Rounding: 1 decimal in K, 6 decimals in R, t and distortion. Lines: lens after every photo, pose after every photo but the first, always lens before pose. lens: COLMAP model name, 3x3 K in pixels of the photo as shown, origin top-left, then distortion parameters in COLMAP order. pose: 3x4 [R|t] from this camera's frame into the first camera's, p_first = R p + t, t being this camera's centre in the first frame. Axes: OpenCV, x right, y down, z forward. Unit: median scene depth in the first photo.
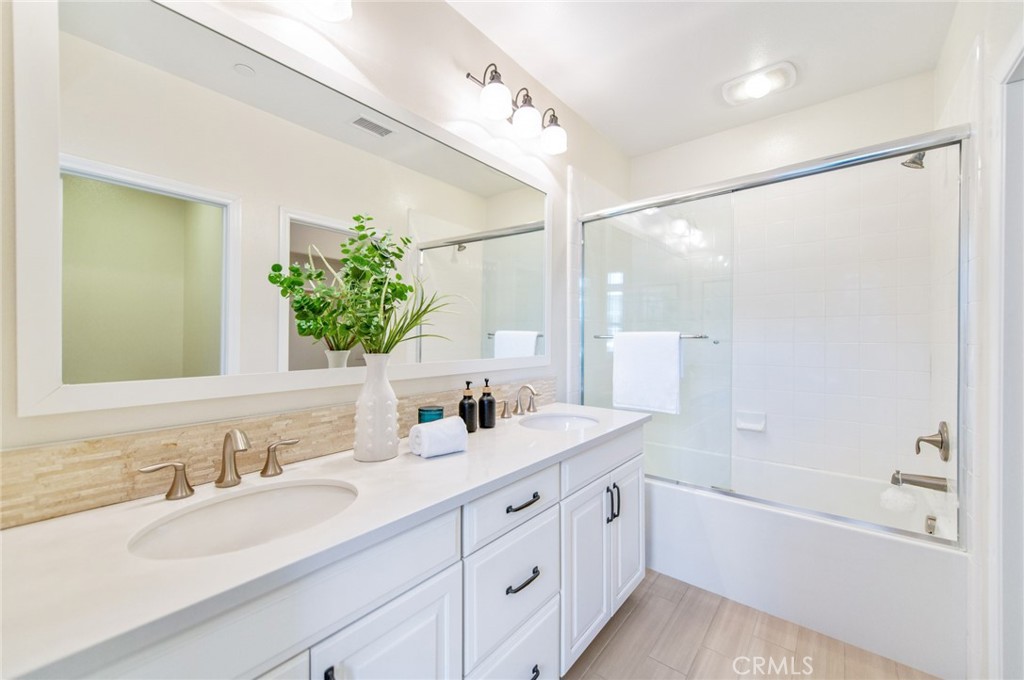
lens RADIAL K [[401.3, 0, 513.4], [0, 401.3, 339.4], [0, 0, 1]] dist [0.014951, -0.003792]
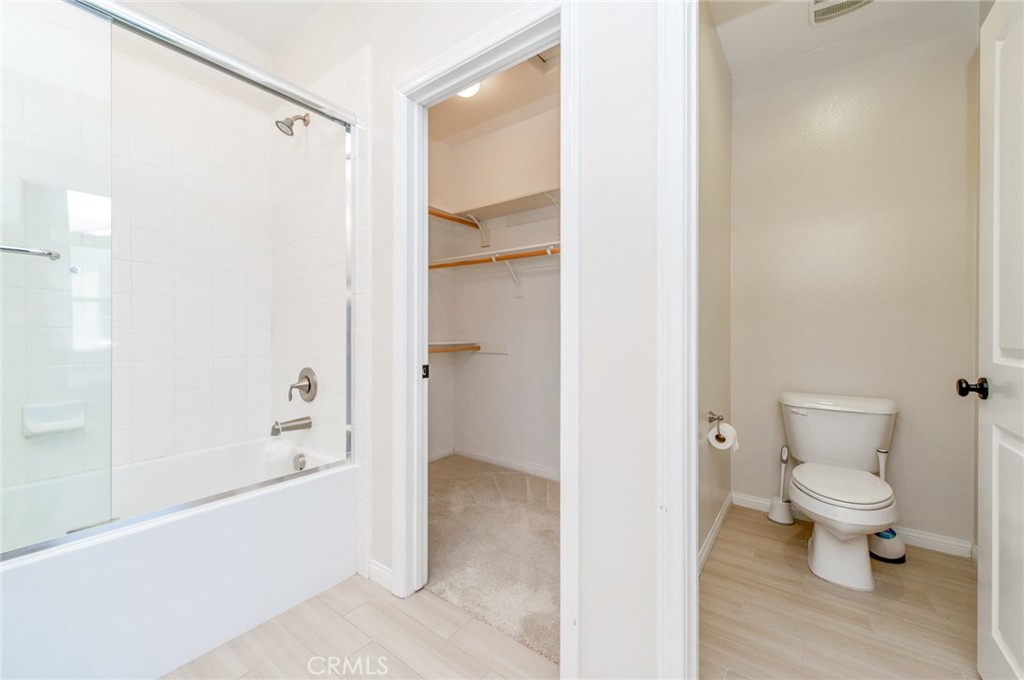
lens RADIAL K [[401.3, 0, 509.0], [0, 401.3, 337.2], [0, 0, 1]] dist [0.014951, -0.003792]
pose [[-0.065181, -0.008130, 0.997840, -0.104117], [-0.003831, 0.999961, 0.007897, 0.101131], [-0.997866, -0.003308, -0.065209, 0.485934]]
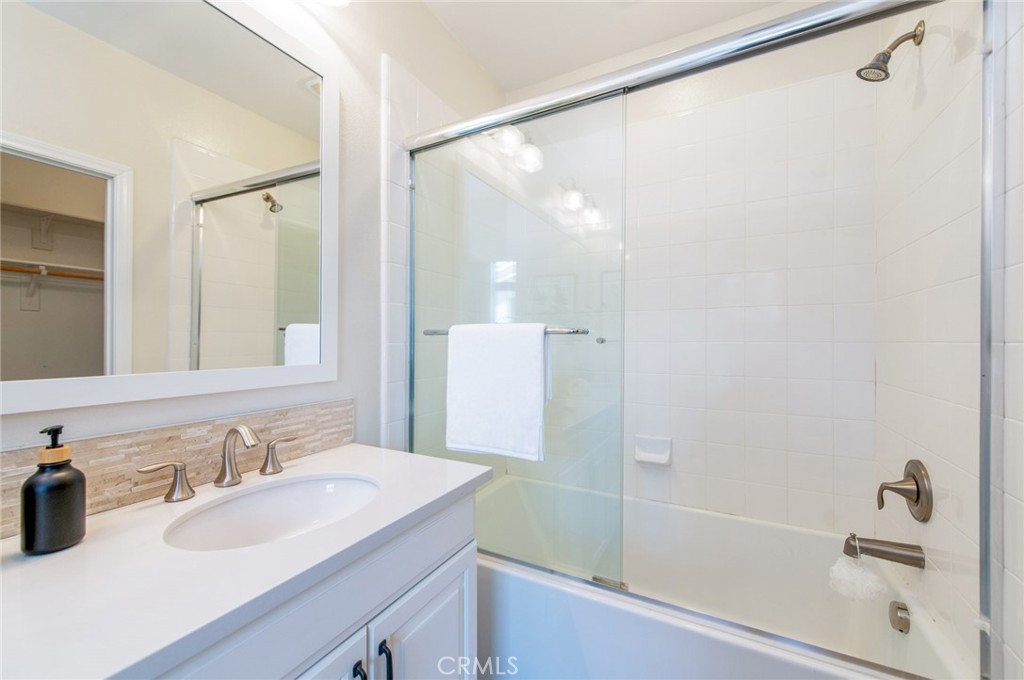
lens RADIAL K [[401.3, 0, 519.0], [0, 401.3, 341.8], [0, 0, 1]] dist [0.014951, -0.003792]
pose [[0.979072, 0.000600, 0.203515, 0.281013], [0.000257, 0.999991, -0.004188, 0.013030], [-0.203516, 0.004152, 0.979063, 0.465718]]
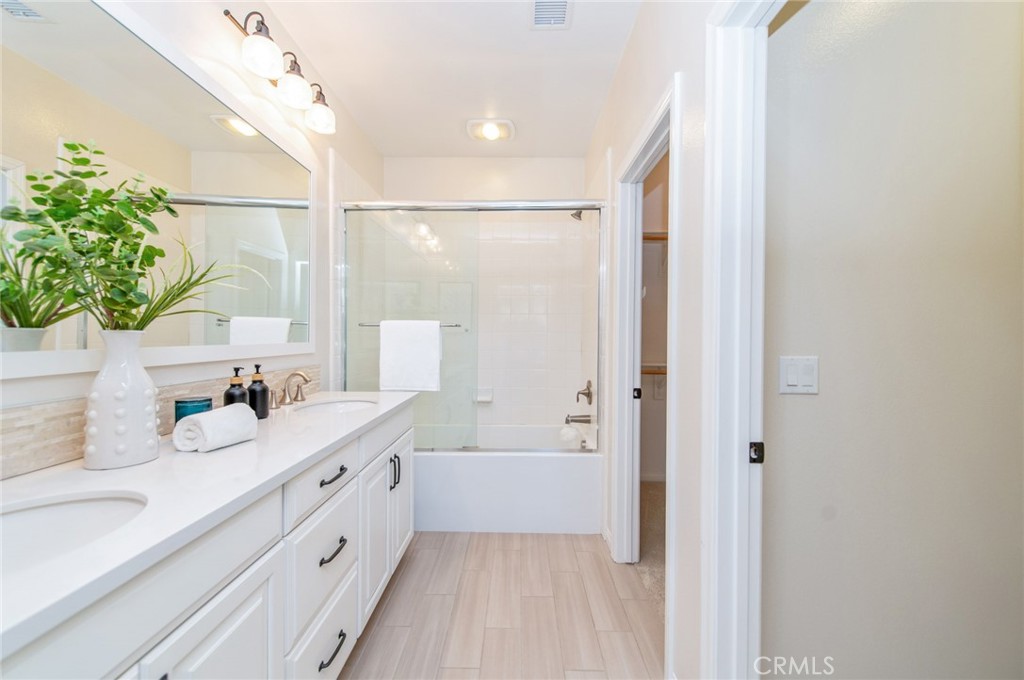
lens RADIAL K [[401.3, 0, 511.8], [0, 401.3, 342.9], [0, 0, 1]] dist [0.014951, -0.003792]
pose [[0.784582, -0.004852, 0.620006, -0.165600], [-0.004268, 0.999903, 0.013227, 0.032003], [-0.620010, -0.013024, 0.784486, -0.057851]]
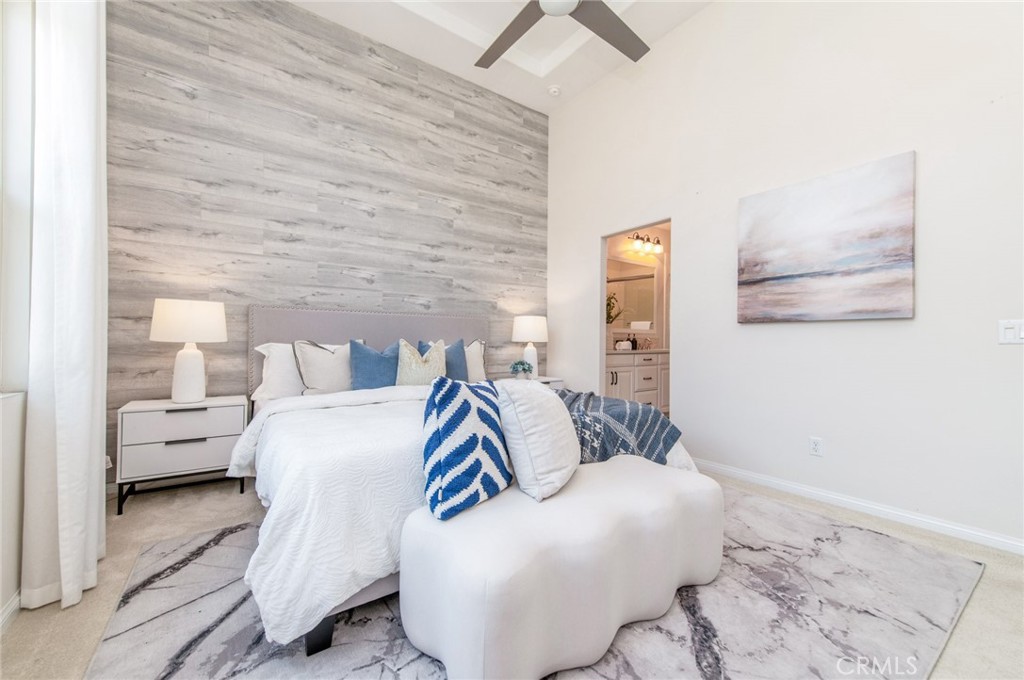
lens RADIAL K [[401.3, 0, 517.6], [0, 401.3, 345.2], [0, 0, 1]] dist [0.014951, -0.003792]
pose [[0.965422, 0.003002, -0.260674, -0.119142], [-0.005645, 0.999940, -0.009394, 0.203311], [0.260630, 0.010541, 0.965381, -2.131198]]
